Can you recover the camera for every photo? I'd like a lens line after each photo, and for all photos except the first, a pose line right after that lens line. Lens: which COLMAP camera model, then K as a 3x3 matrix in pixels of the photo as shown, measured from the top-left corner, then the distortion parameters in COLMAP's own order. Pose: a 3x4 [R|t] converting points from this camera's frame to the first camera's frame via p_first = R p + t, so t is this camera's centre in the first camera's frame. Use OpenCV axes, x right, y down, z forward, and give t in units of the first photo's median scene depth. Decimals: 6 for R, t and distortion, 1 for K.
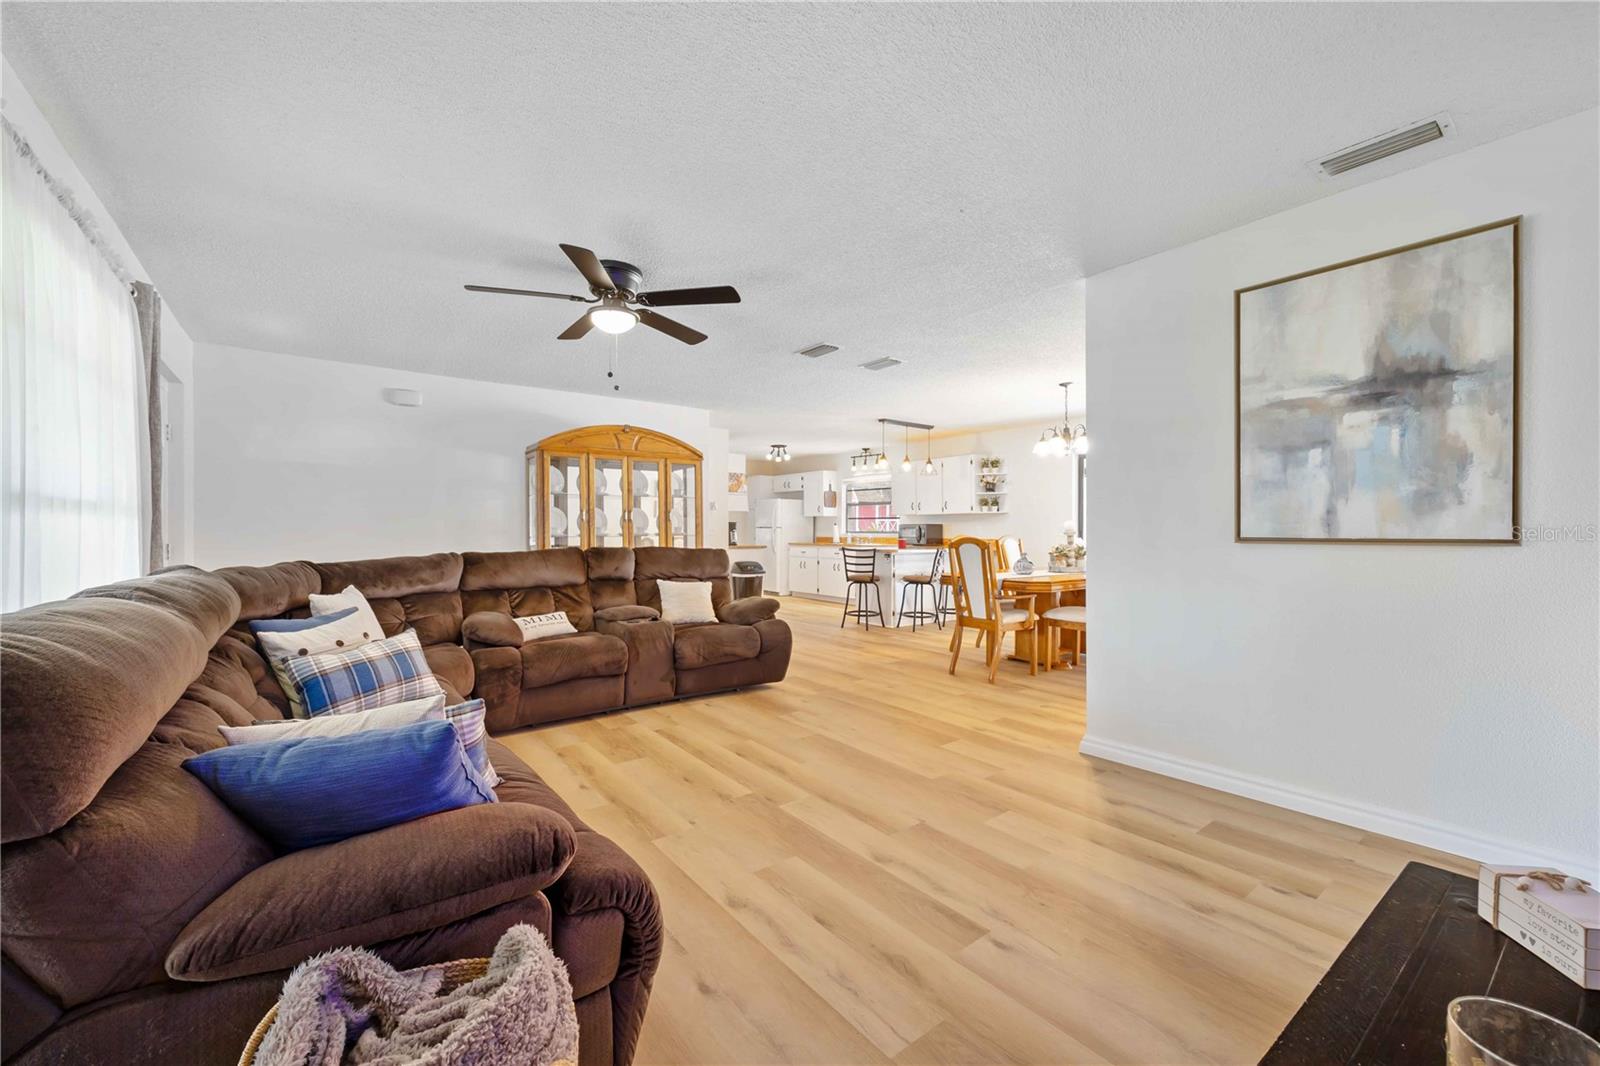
lens RADIAL K [[639.9, 0, 802.4], [0, 639.9, 535.4], [0, 0, 1]] dist [-0.003070, -0.000804]
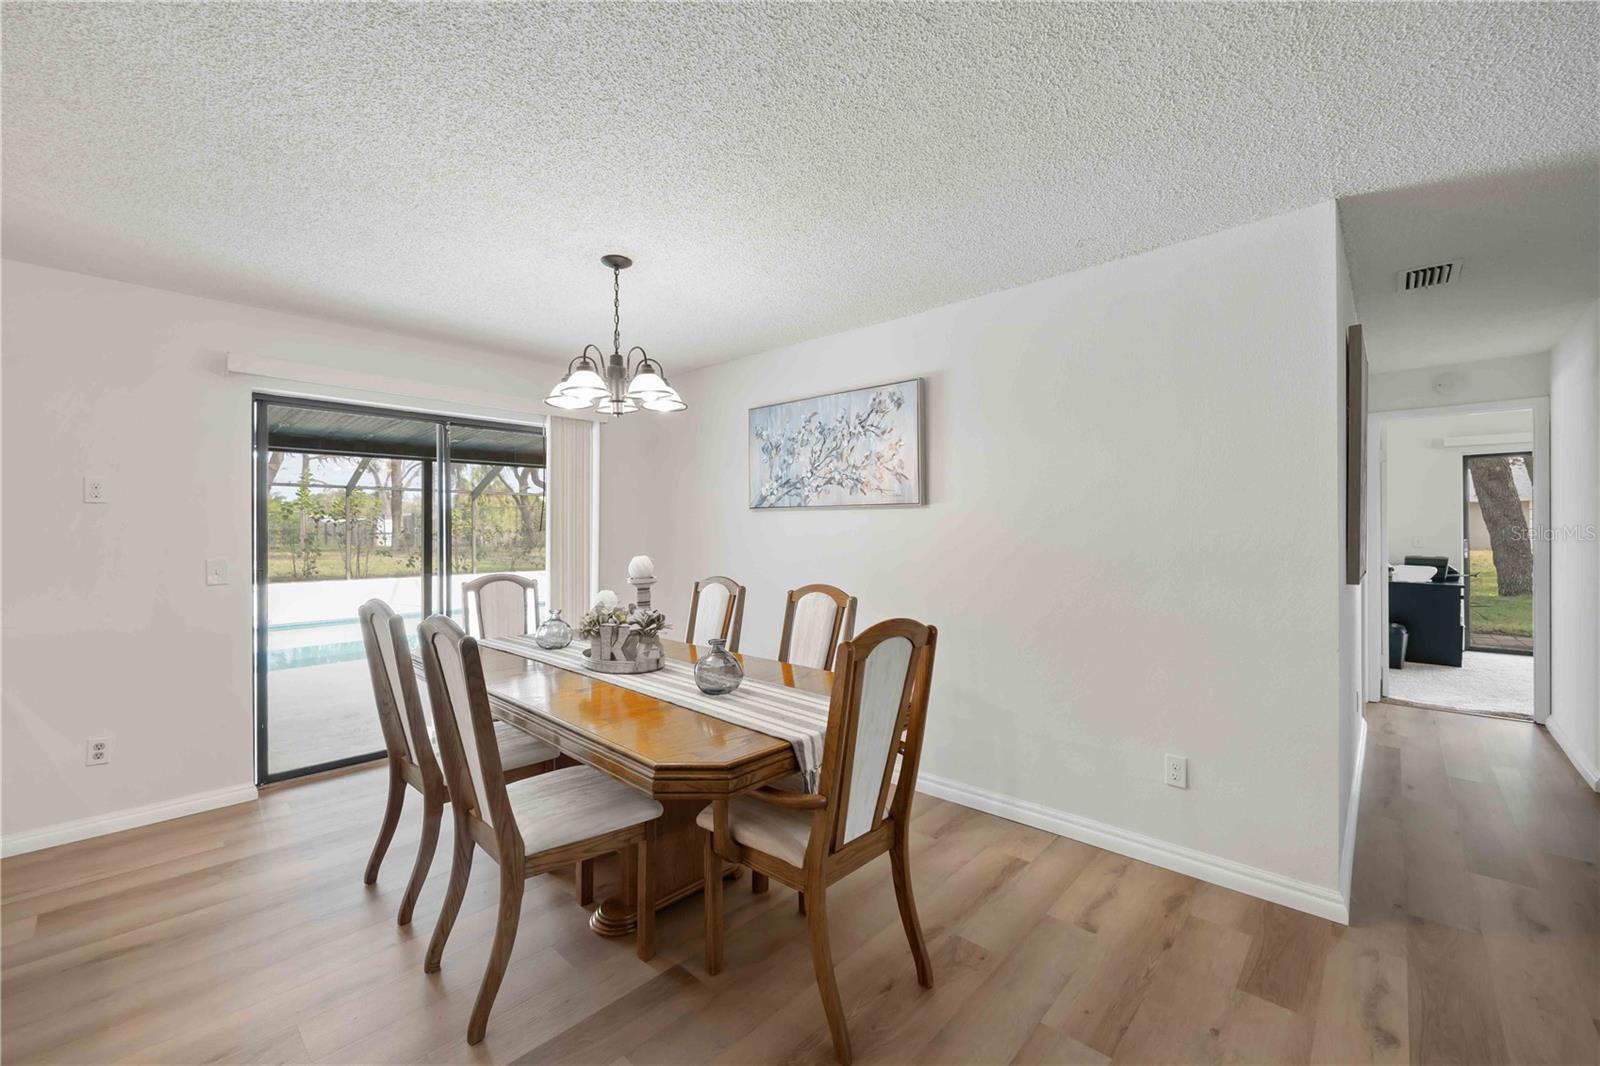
lens RADIAL K [[639.9, 0, 798.9], [0, 639.9, 527.7], [0, 0, 1]] dist [-0.003070, -0.000804]
pose [[-0.158165, 0.004392, 0.987403, -0.069191], [0.012868, 0.999914, -0.002387, -0.041772], [-0.987329, 0.012329, -0.158208, 0.983195]]
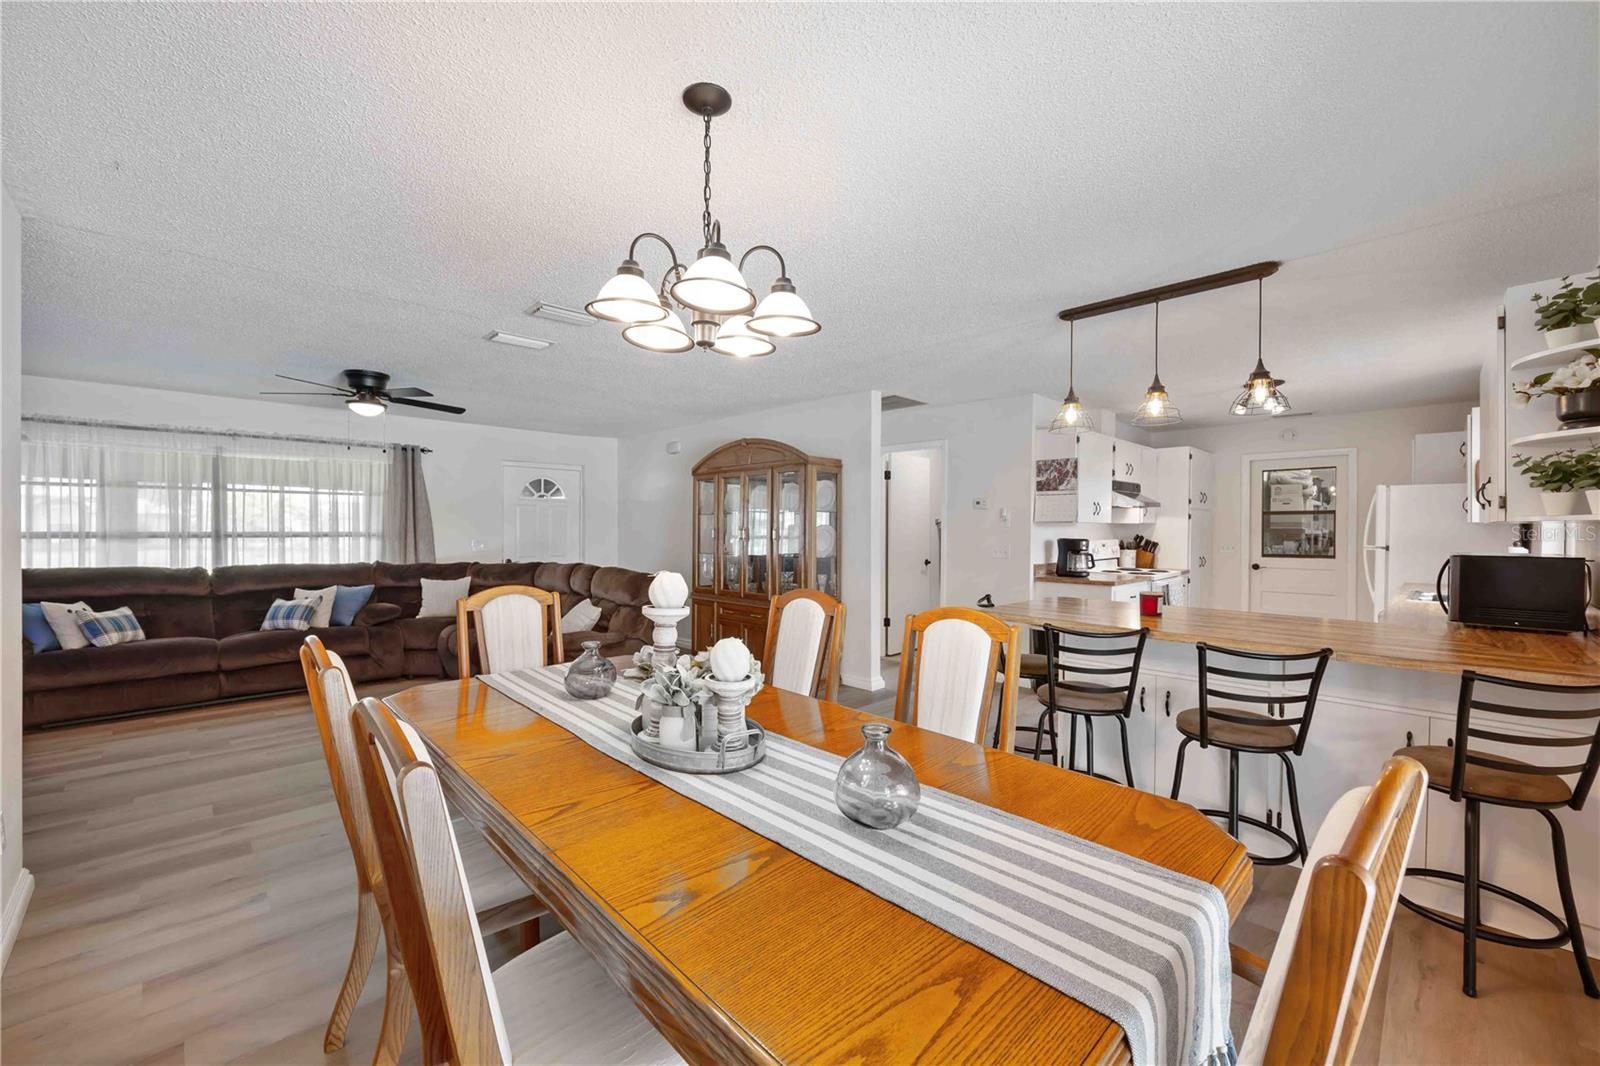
lens RADIAL K [[639.9, 0, 797.9], [0, 639.9, 535.3], [0, 0, 1]] dist [-0.003070, -0.000804]
pose [[0.117746, 0.012045, -0.992971, 0.737338], [-0.011854, 0.999872, 0.010723, -0.042986], [0.992973, 0.010509, 0.117874, 1.047775]]
